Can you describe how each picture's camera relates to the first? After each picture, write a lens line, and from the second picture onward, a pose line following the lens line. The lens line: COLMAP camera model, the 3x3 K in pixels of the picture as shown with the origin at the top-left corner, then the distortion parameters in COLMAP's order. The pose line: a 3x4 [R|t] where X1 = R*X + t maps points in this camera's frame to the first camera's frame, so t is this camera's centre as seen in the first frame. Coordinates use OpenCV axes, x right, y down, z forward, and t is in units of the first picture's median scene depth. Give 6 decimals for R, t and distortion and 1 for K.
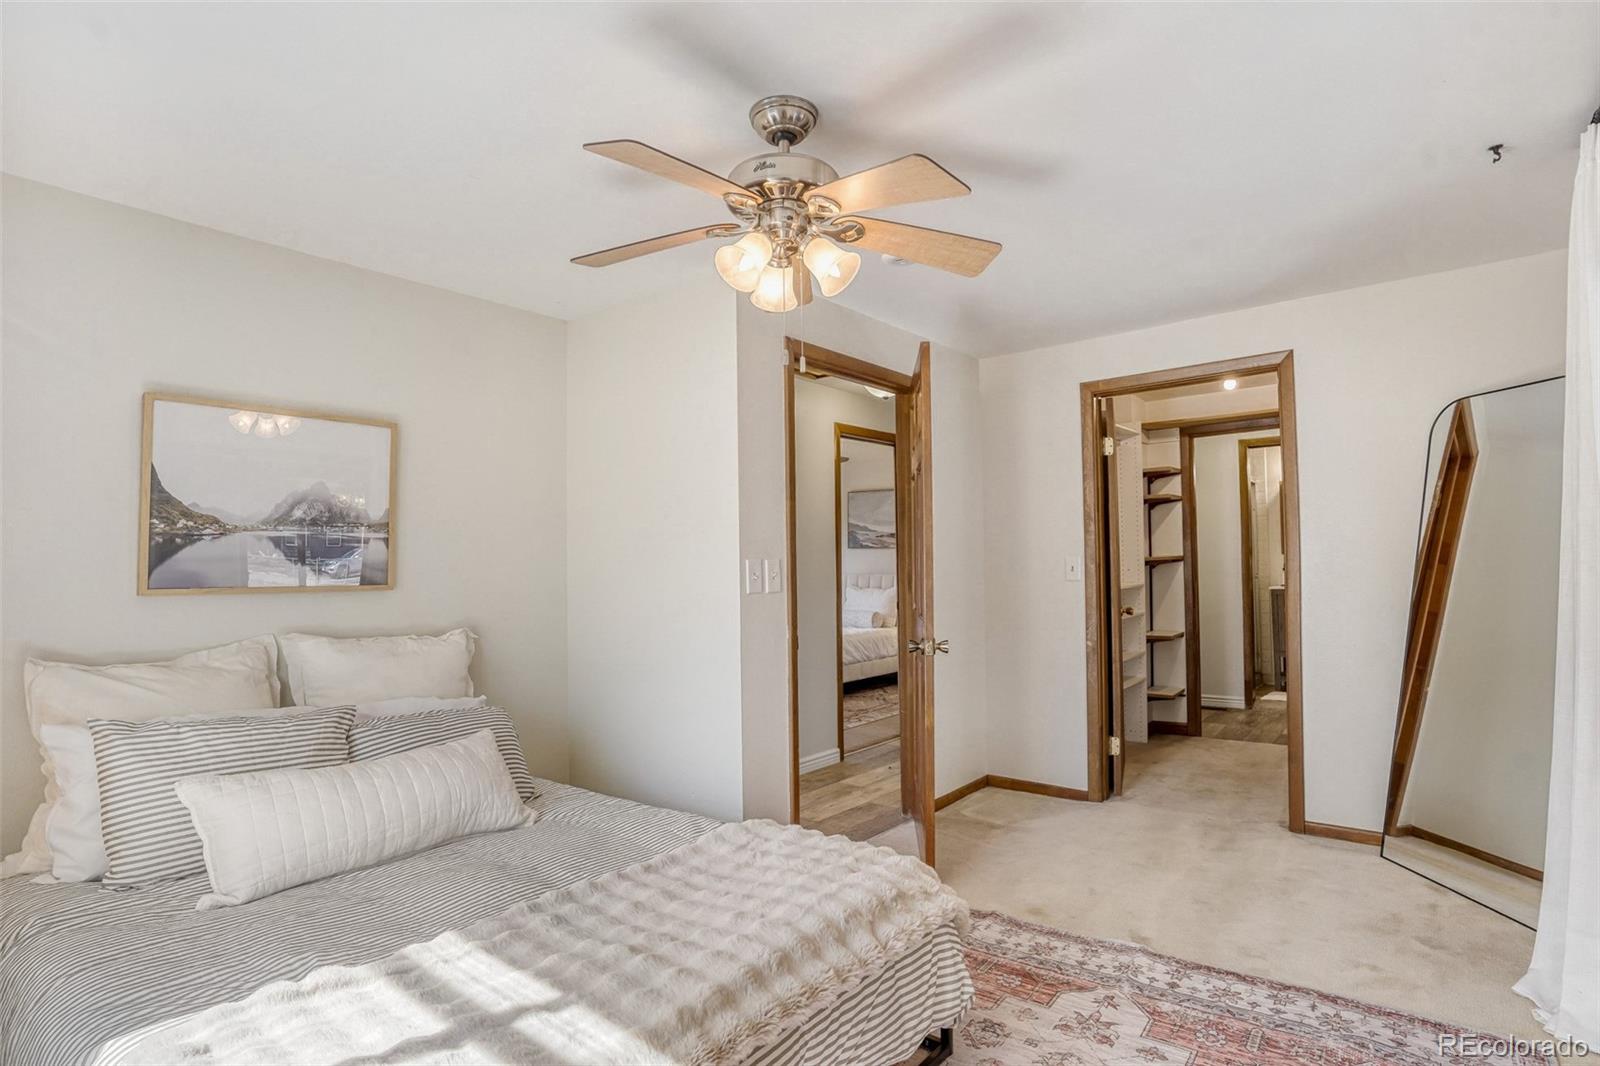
lens RADIAL K [[828.7, 0, 808.9], [0, 828.7, 538.8], [0, 0, 1]] dist [-0.055002, 0.022570]
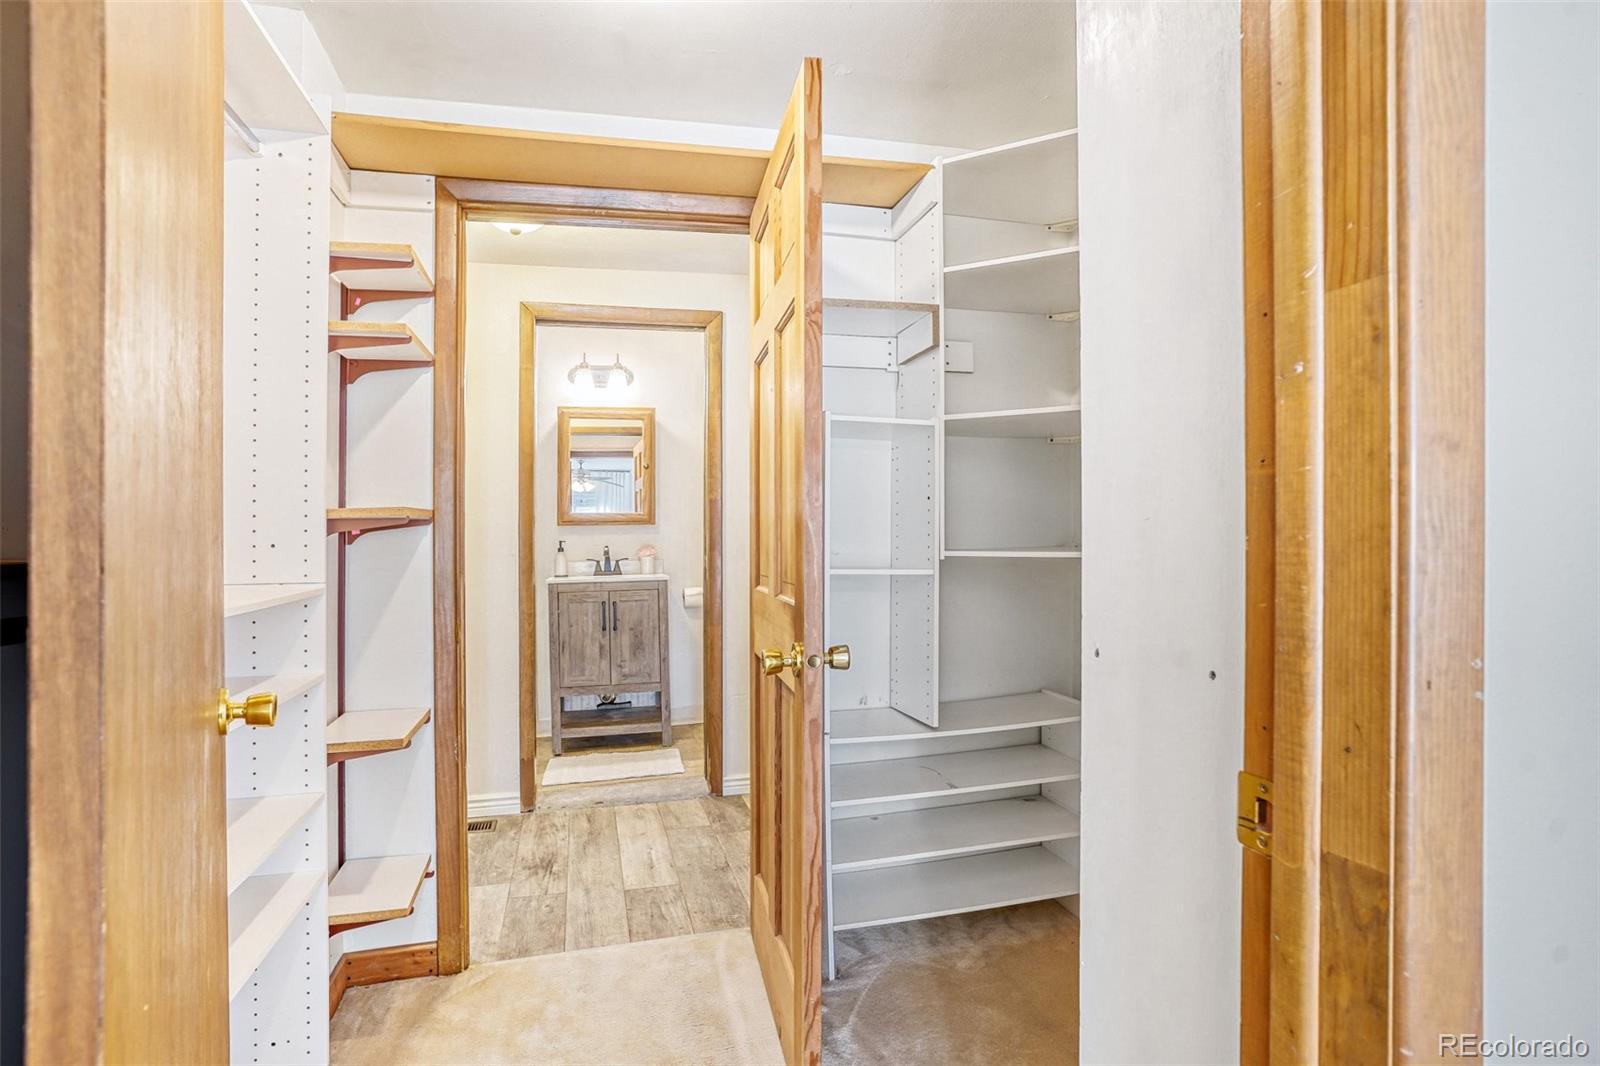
lens RADIAL K [[828.7, 0, 795.1], [0, 828.7, 548.2], [0, 0, 1]] dist [-0.055002, 0.022570]
pose [[0.618516, 0.015026, 0.785628, 0.260165], [-0.024947, 0.999689, 0.000520, 0.033753], [-0.785376, -0.019921, 0.618698, 0.628512]]
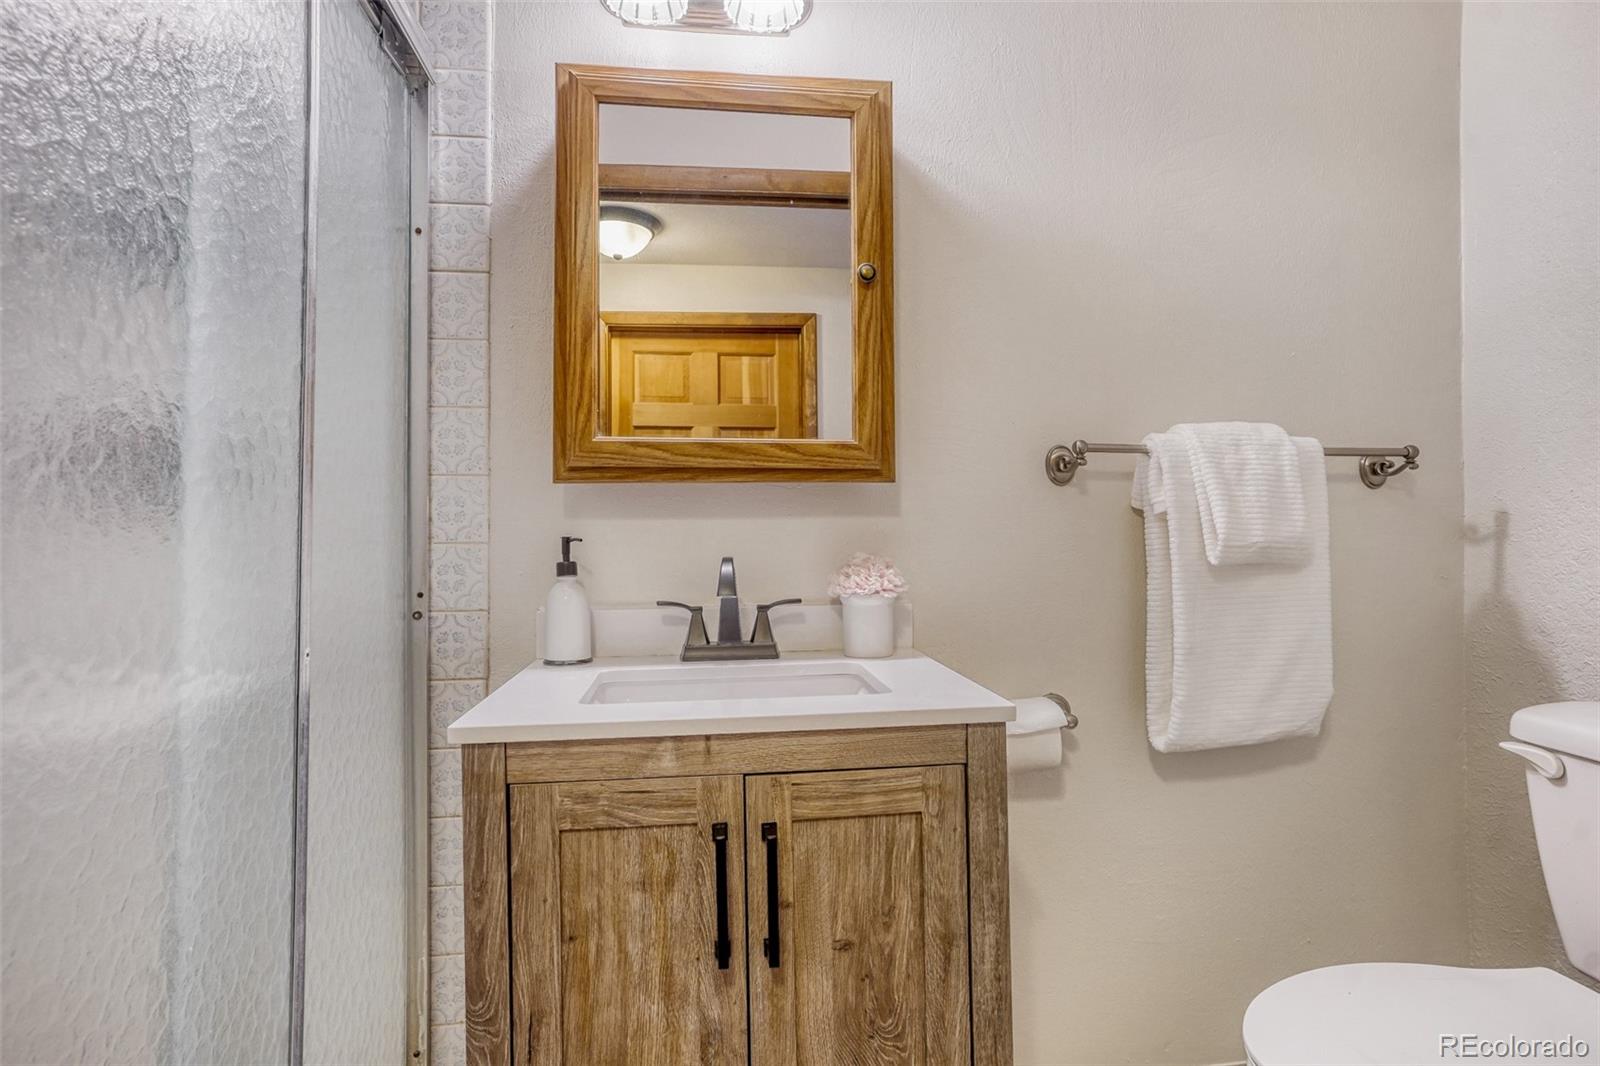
lens RADIAL K [[828.7, 0, 799.0], [0, 828.7, 534.4], [0, 0, 1]] dist [-0.055002, 0.022570]
pose [[0.700596, 0.018759, 0.713311, 0.457940], [-0.030615, 0.999524, 0.003784, 0.031368], [-0.712901, -0.024489, 0.700837, 0.878613]]
